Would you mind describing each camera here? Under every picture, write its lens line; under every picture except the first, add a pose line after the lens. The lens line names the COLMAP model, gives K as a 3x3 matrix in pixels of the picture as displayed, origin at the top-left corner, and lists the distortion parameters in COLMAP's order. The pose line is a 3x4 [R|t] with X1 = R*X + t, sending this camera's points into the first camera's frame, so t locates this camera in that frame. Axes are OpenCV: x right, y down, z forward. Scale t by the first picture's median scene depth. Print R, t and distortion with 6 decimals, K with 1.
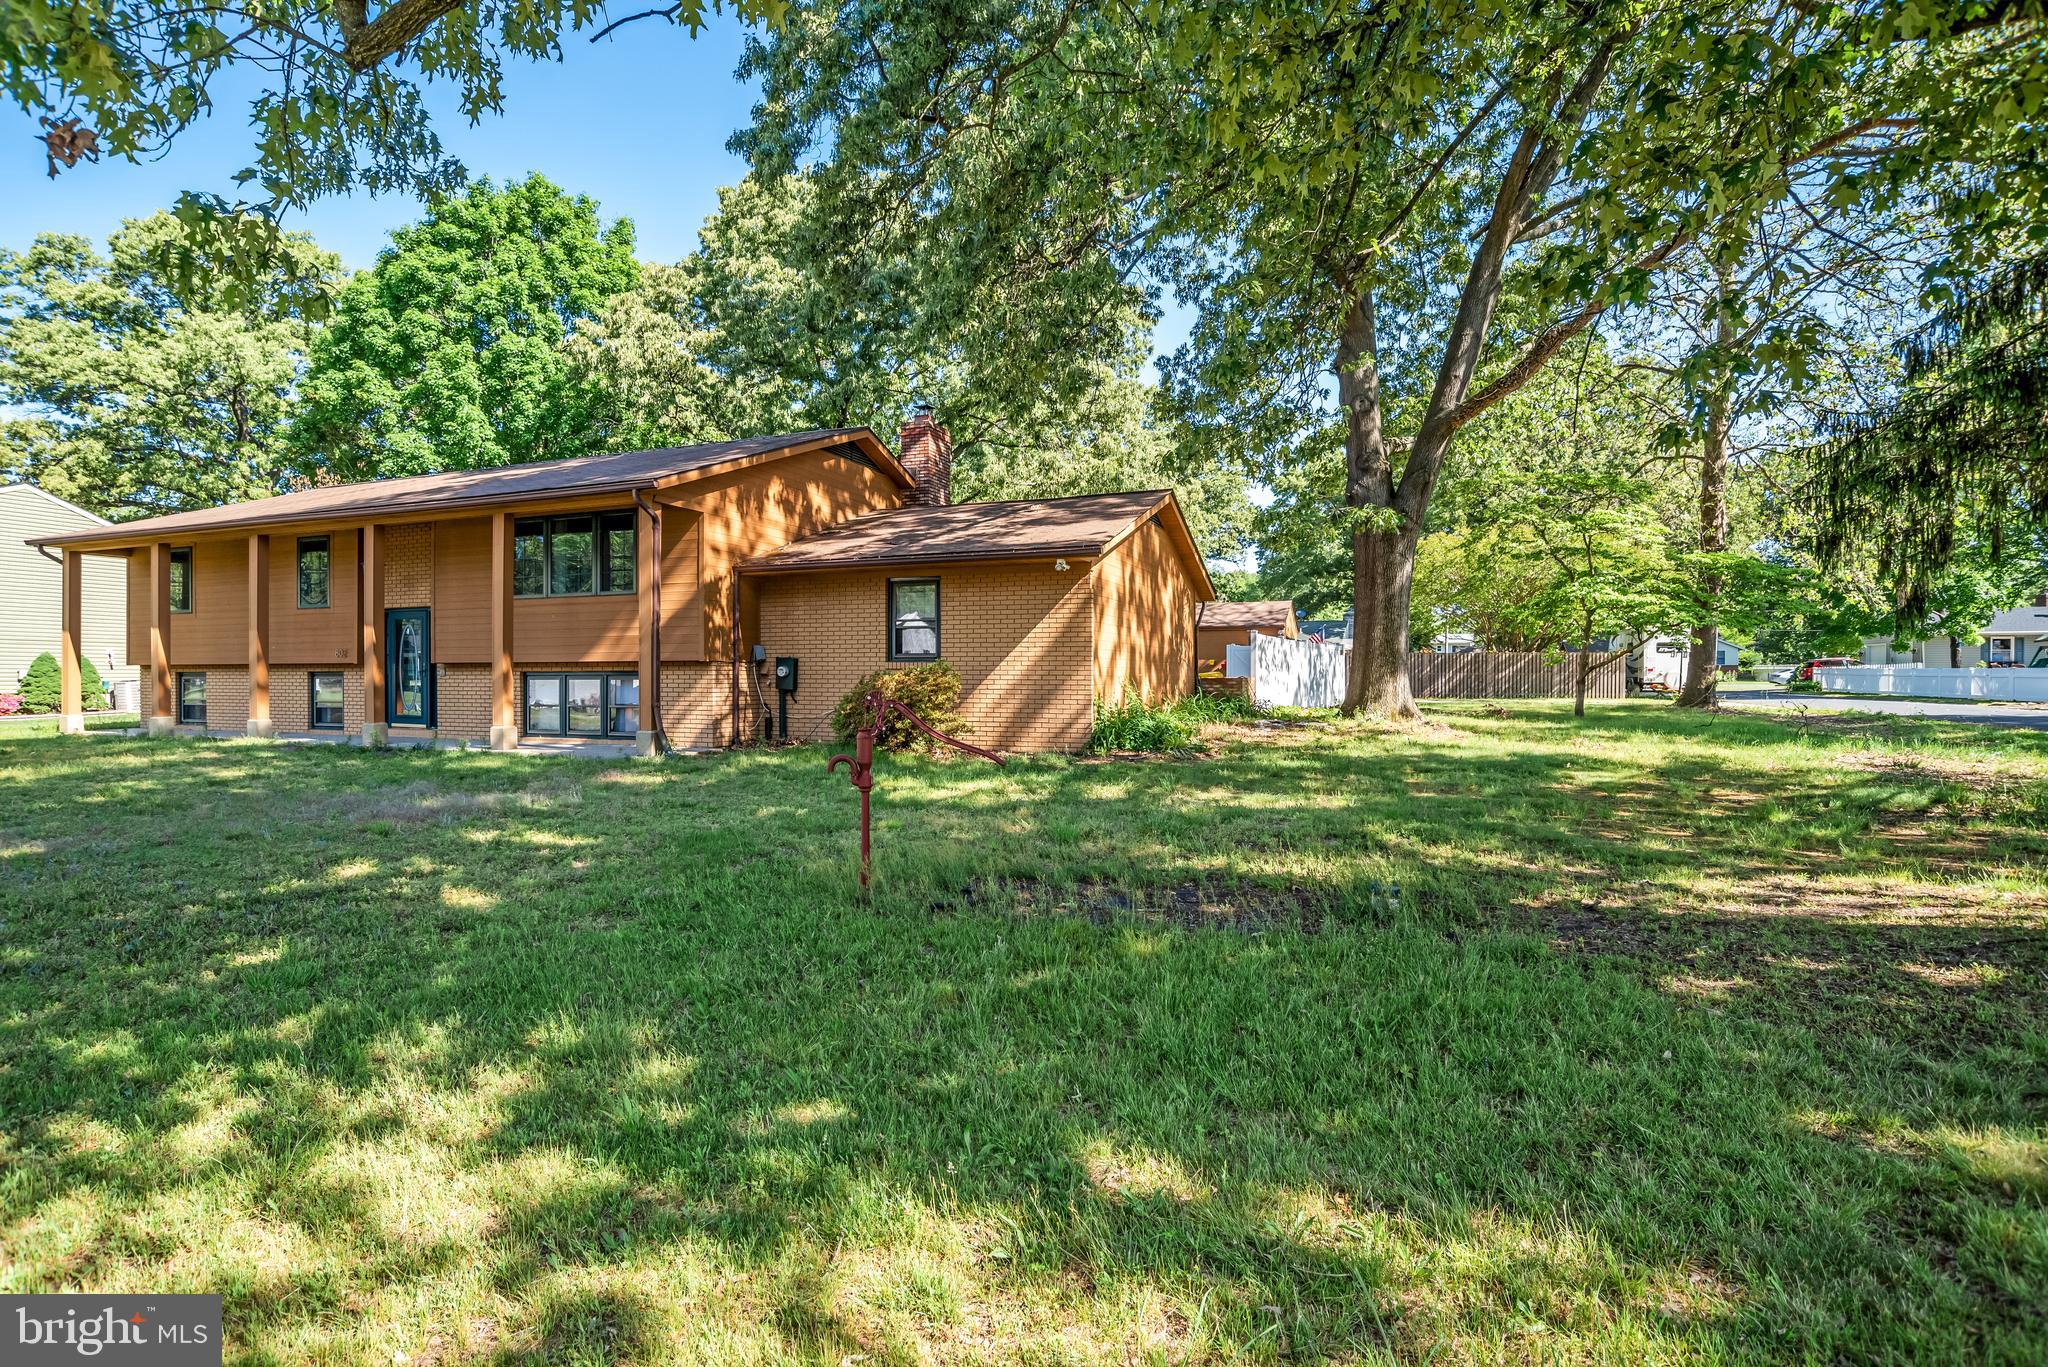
lens RADIAL K [[1068.3, 0, 1008.2], [0, 1068.3, 676.5], [0, 0, 1]] dist [-0.063542, 0.020766]
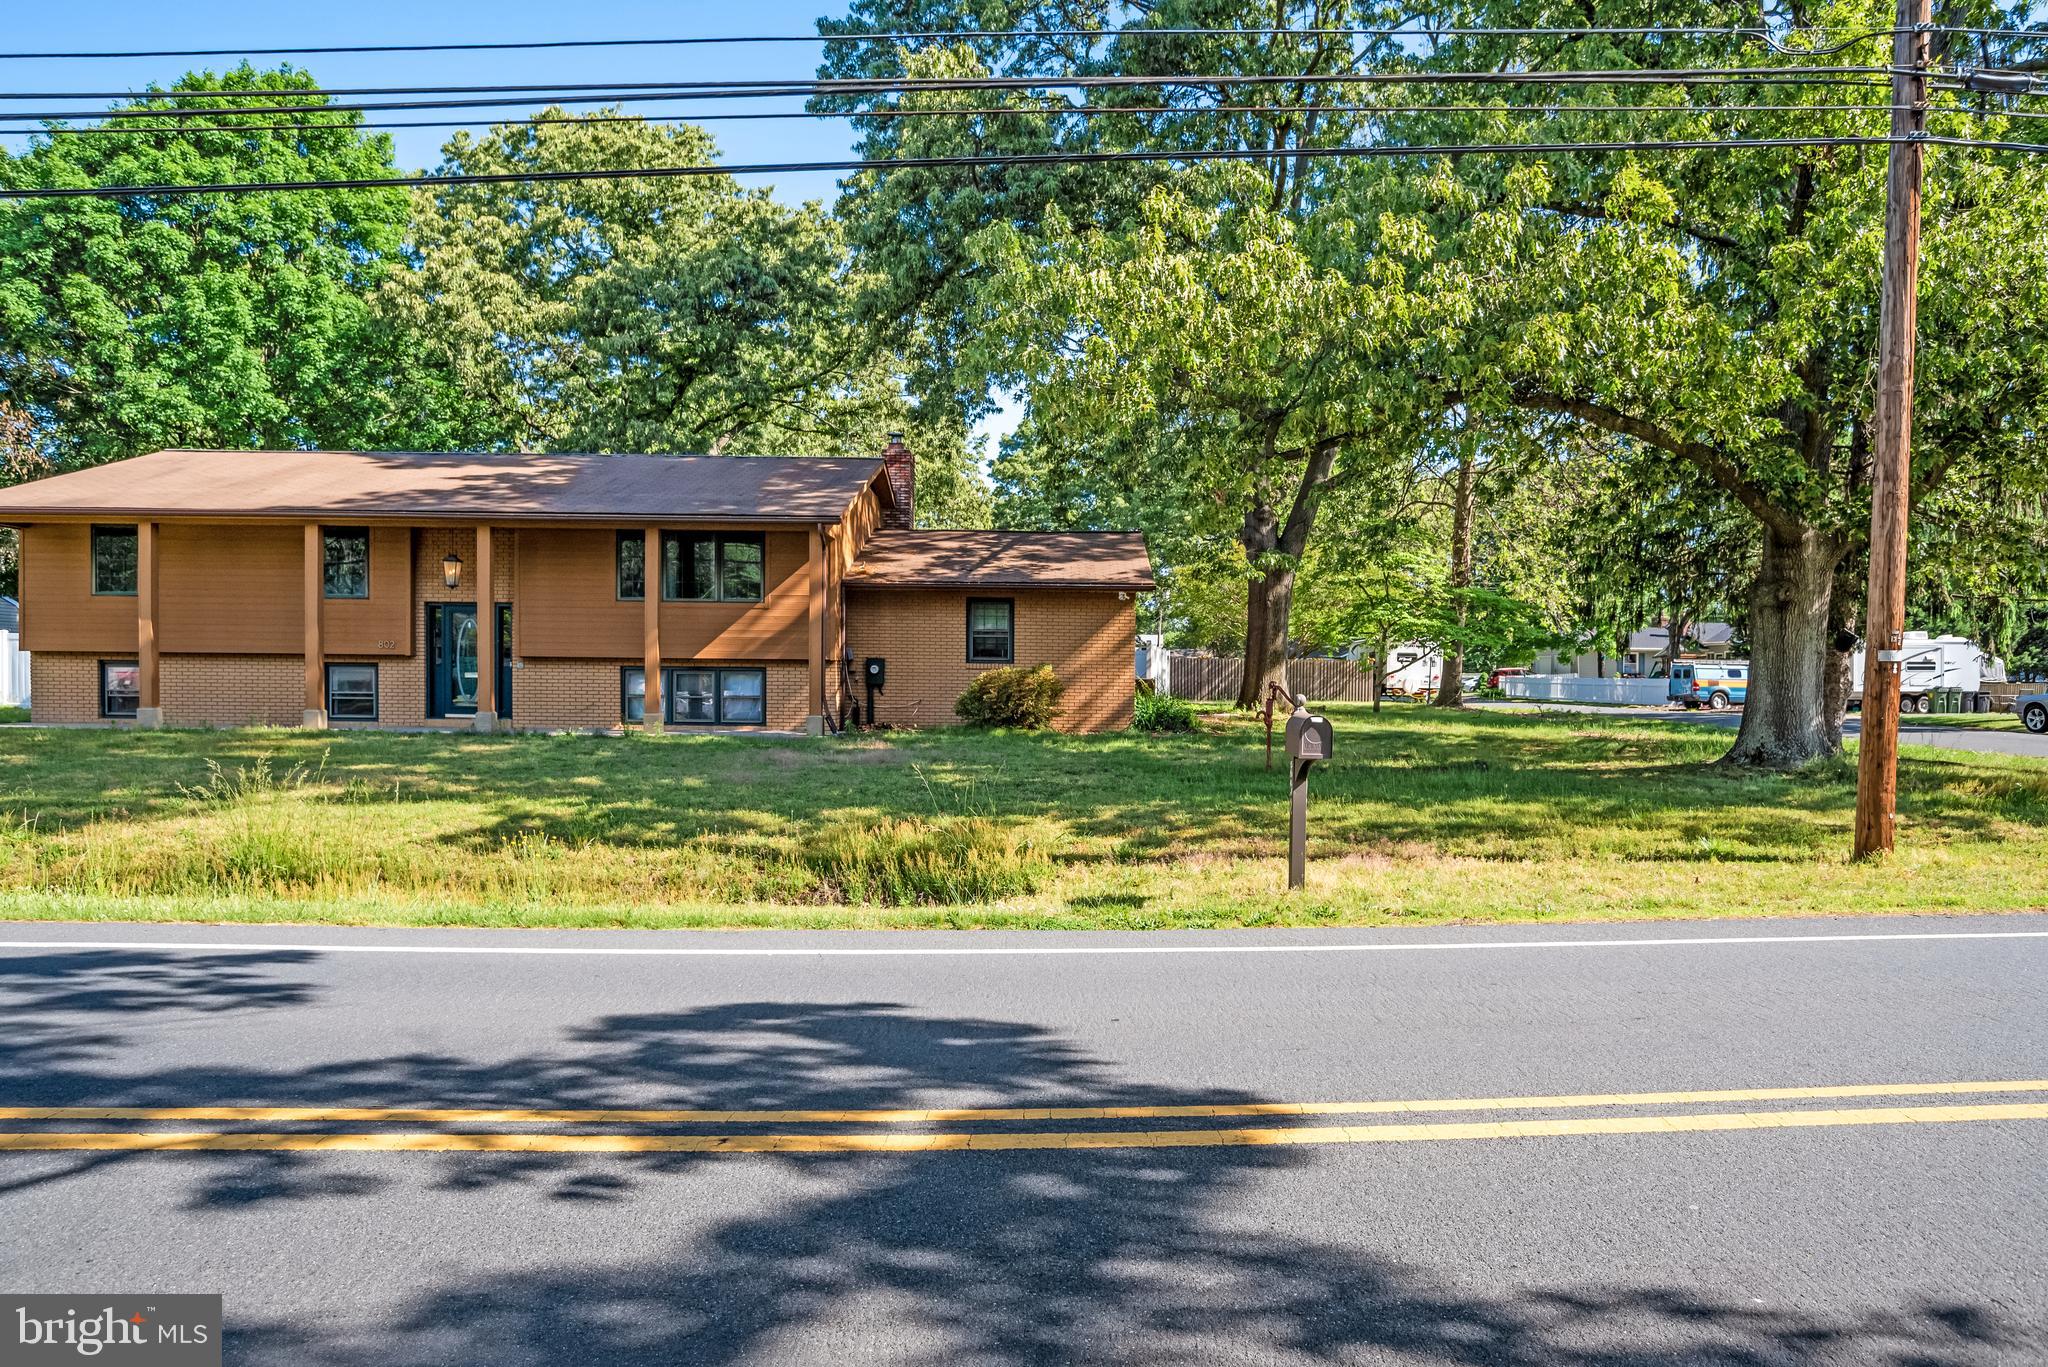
lens RADIAL K [[1360.6, 0, 1085.0], [0, 1360.6, 697.4], [0, 0, 1]] dist [-0.023364, 0.004342]
pose [[0.920734, 0.006518, 0.390137, -0.309046], [-0.011929, 0.999863, 0.011448, 0.003445], [-0.390009, -0.015195, 0.920686, -0.270868]]
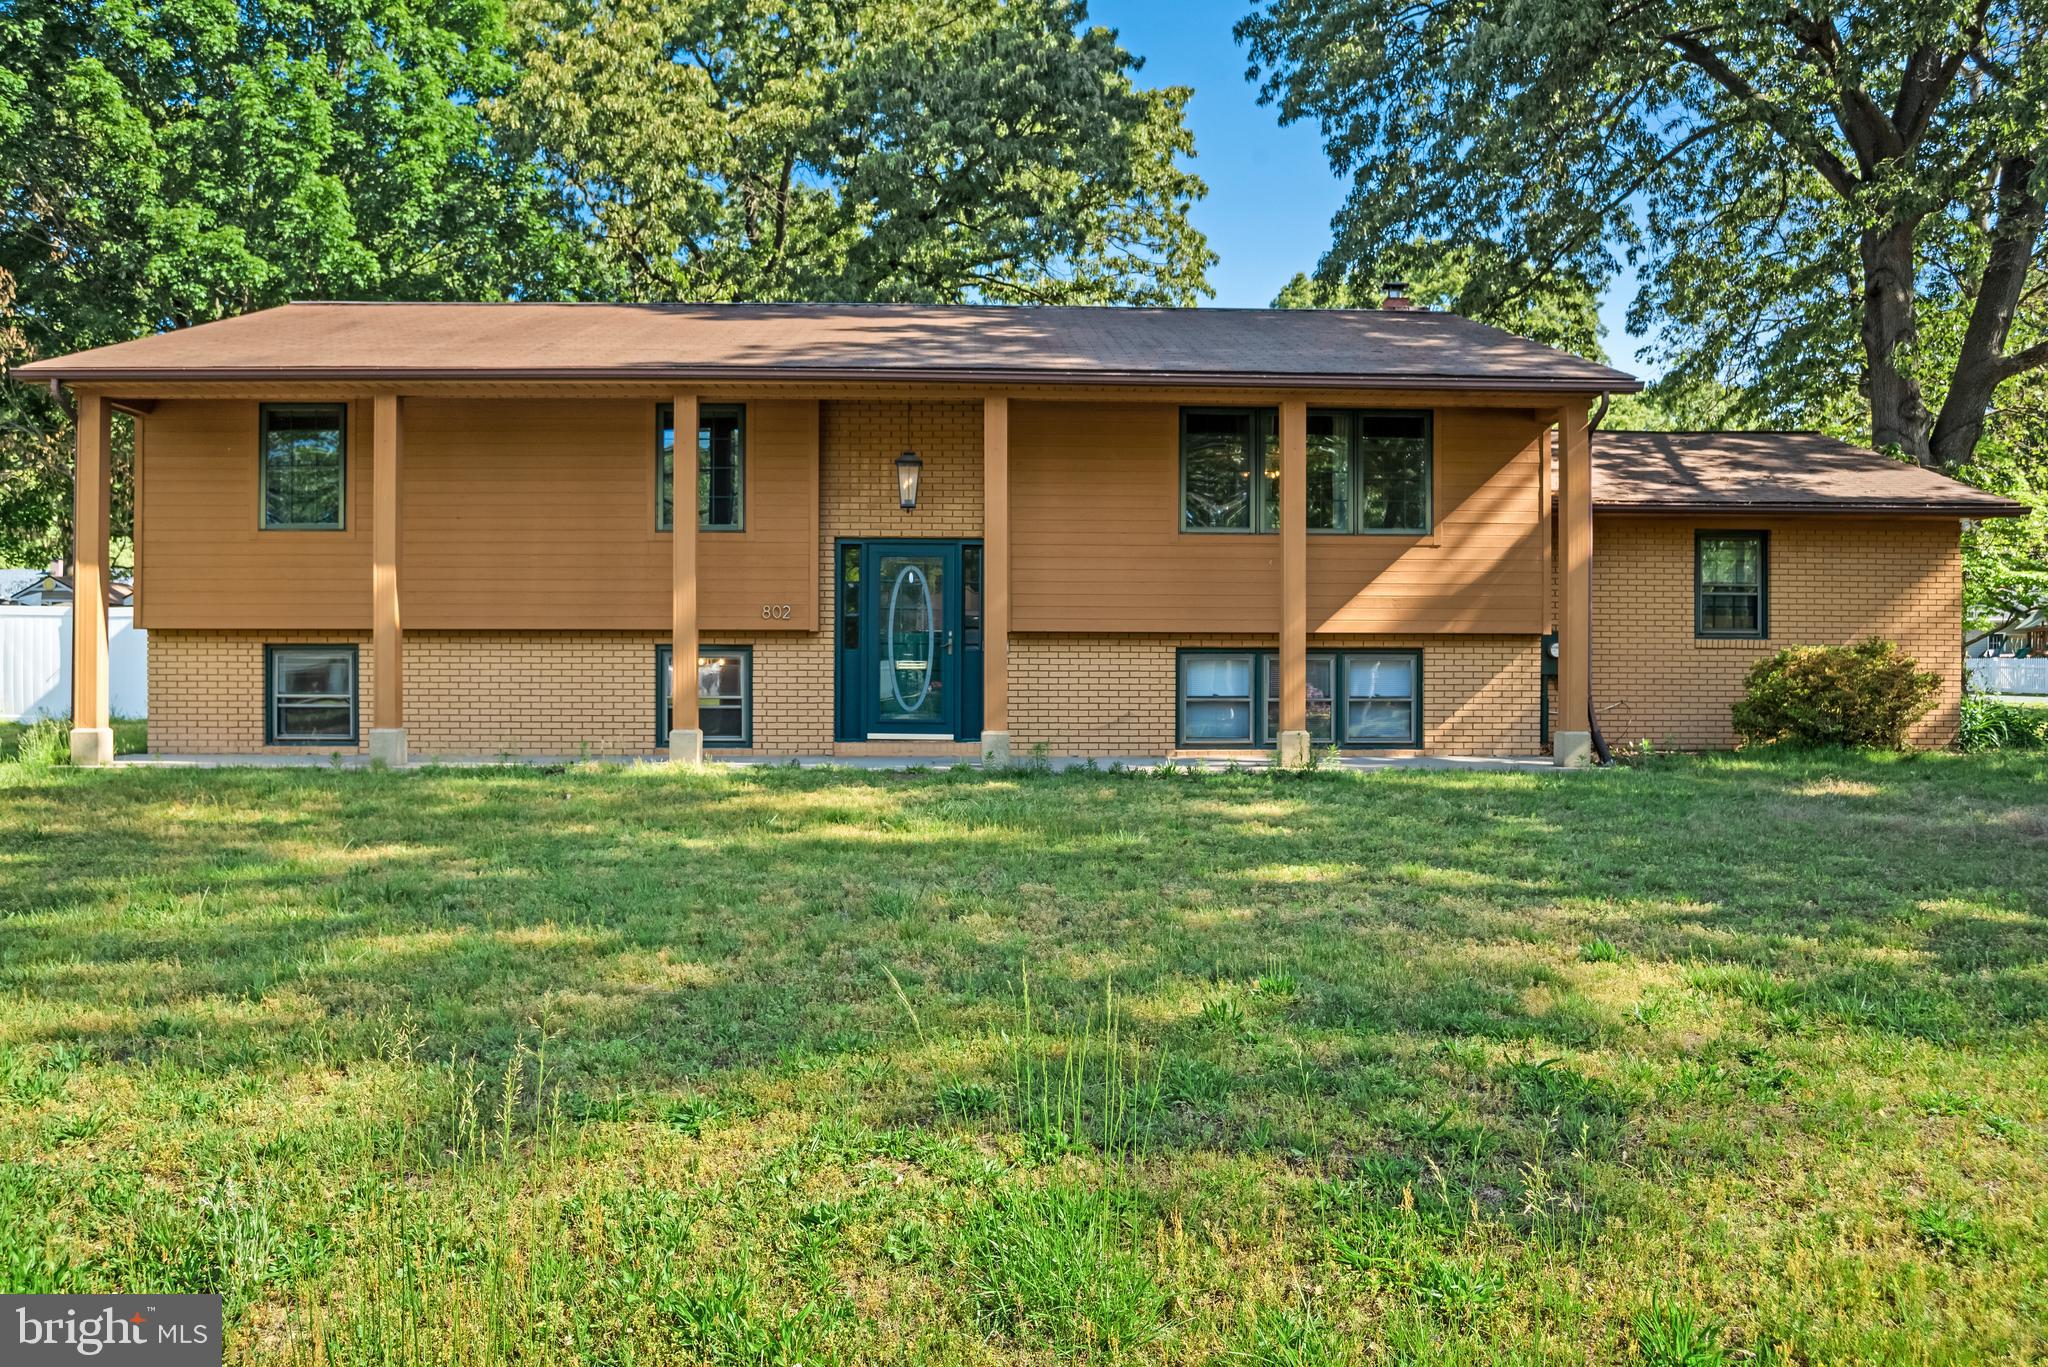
lens RADIAL K [[1569.5, 0, 1022.1], [0, 1569.5, 681.9], [0, 0, 1]] dist [-0.008946, -0.008678]
pose [[0.924260, -0.002782, 0.381754, -0.484987], [-0.004127, 0.999842, 0.017277, 0.000280], [-0.381742, -0.017544, 0.924102, 0.070531]]
